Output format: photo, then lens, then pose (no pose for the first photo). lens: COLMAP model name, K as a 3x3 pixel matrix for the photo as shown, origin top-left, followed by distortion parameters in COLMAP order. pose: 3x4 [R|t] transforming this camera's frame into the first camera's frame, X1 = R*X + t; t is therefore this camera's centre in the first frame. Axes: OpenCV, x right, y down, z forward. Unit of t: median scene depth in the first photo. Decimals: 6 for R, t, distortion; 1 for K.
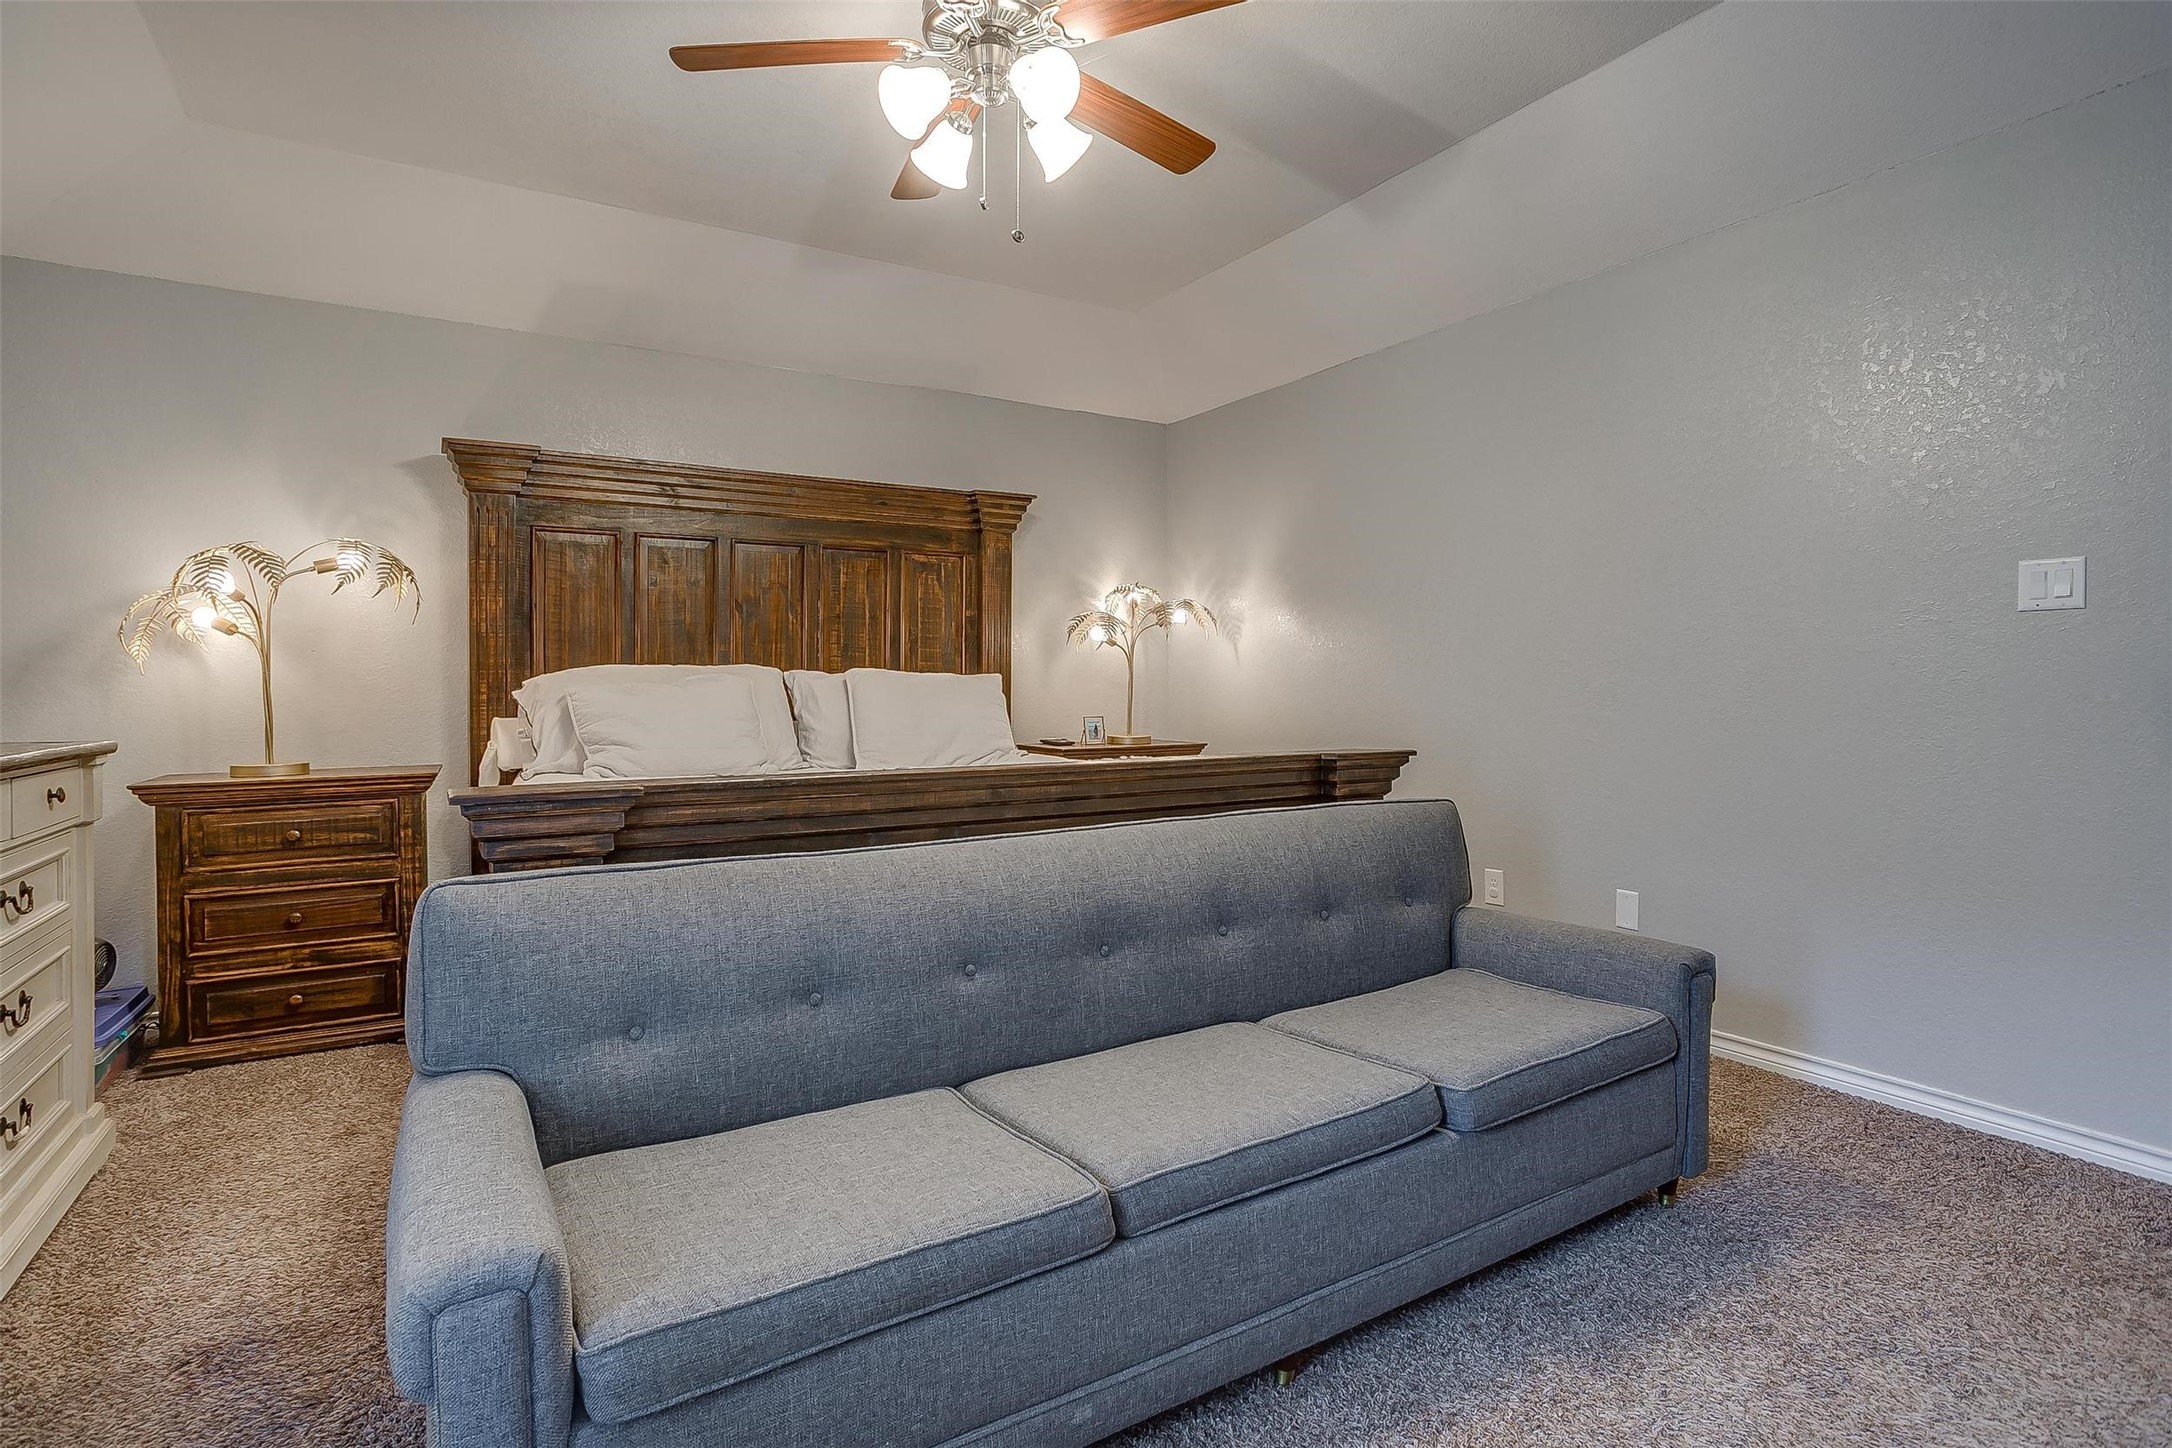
lens RADIAL K [[1047.5, 0, 1087.0], [0, 1047.5, 704.9], [0, 0, 1]] dist [-0.013359, 0.000790]
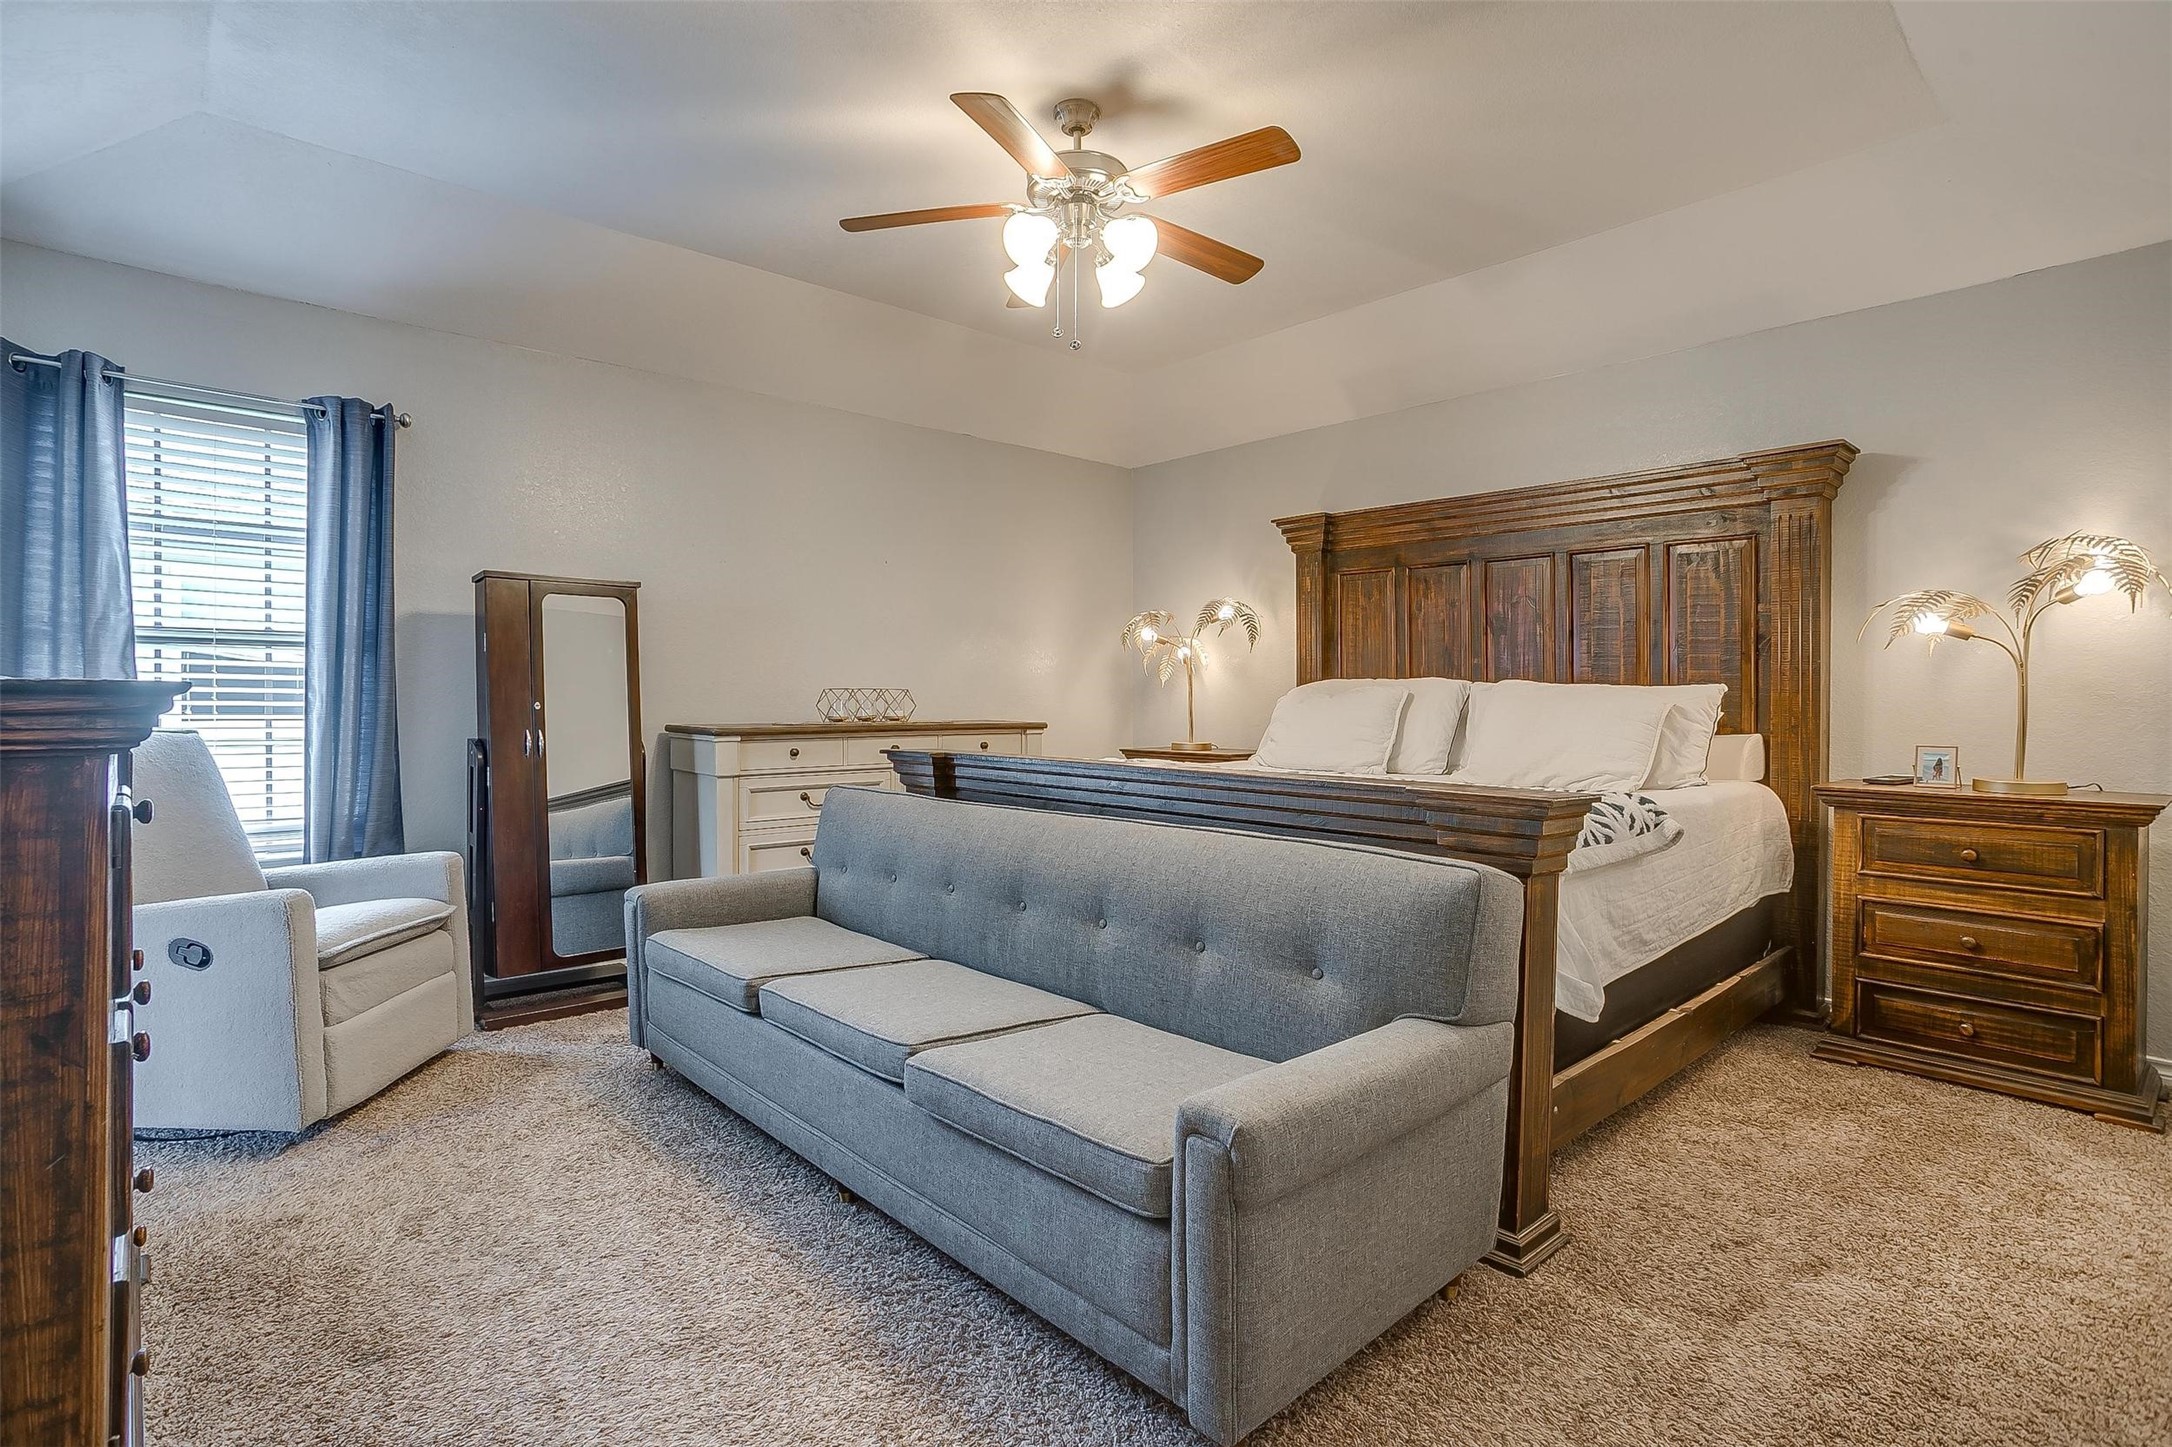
lens RADIAL K [[1047.5, 0, 1089.6], [0, 1047.5, 714.9], [0, 0, 1]] dist [-0.013359, 0.000790]
pose [[0.204577, 0.017118, -0.978701, 1.121778], [-0.021618, 0.999682, 0.012966, -0.012145], [0.978612, 0.018505, 0.204882, 0.723948]]
